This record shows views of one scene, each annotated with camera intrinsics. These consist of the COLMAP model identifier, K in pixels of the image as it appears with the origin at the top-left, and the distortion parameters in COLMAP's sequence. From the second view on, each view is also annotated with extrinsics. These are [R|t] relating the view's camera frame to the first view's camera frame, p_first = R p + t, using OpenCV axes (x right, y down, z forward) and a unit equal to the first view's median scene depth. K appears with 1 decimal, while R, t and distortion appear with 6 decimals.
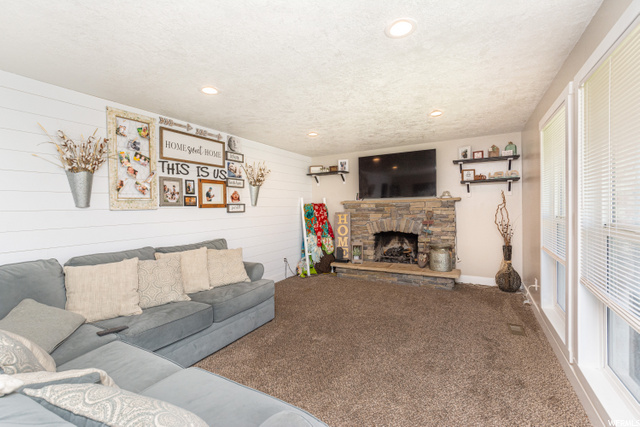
lens RADIAL K [[290.3, 0, 319.8], [0, 290.3, 210.4], [0, 0, 1]] dist [-0.004083, -0.000681]
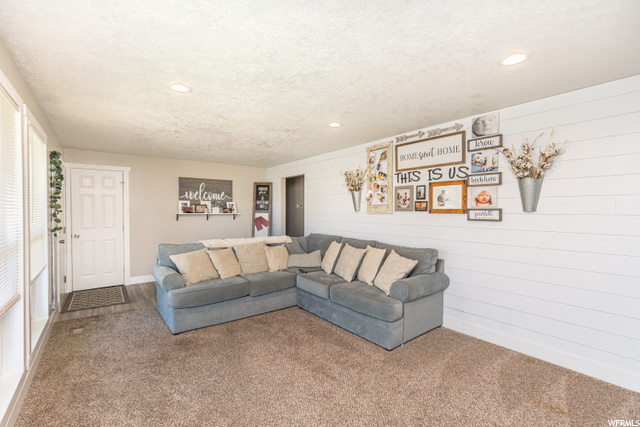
lens RADIAL K [[290.3, 0, 320.7], [0, 290.3, 211.1], [0, 0, 1]] dist [-0.004083, -0.000681]
pose [[-0.409223, 0.009226, -0.912388, 0.626085], [-0.014668, 0.999753, 0.016688, -0.027016], [0.912317, 0.020212, -0.408986, 1.105021]]
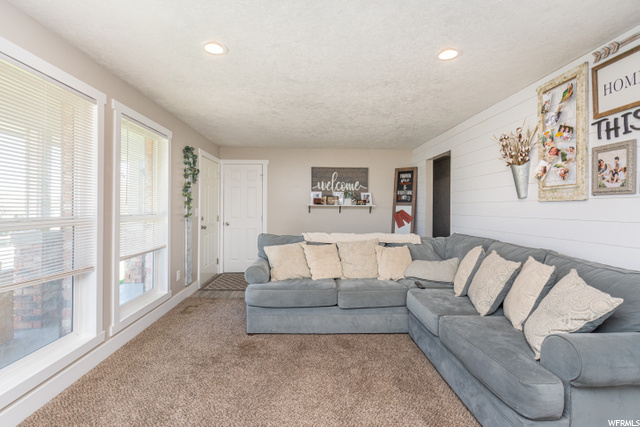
lens RADIAL K [[312.3, 0, 315.5], [0, 312.3, 205.2], [0, 0, 1]] dist [-0.003183, -0.002753]
pose [[-0.866265, -0.003207, -0.499574, 0.278801], [-0.010430, 0.999878, 0.011668, 0.005339], [0.499475, 0.015318, -0.866193, 1.169134]]
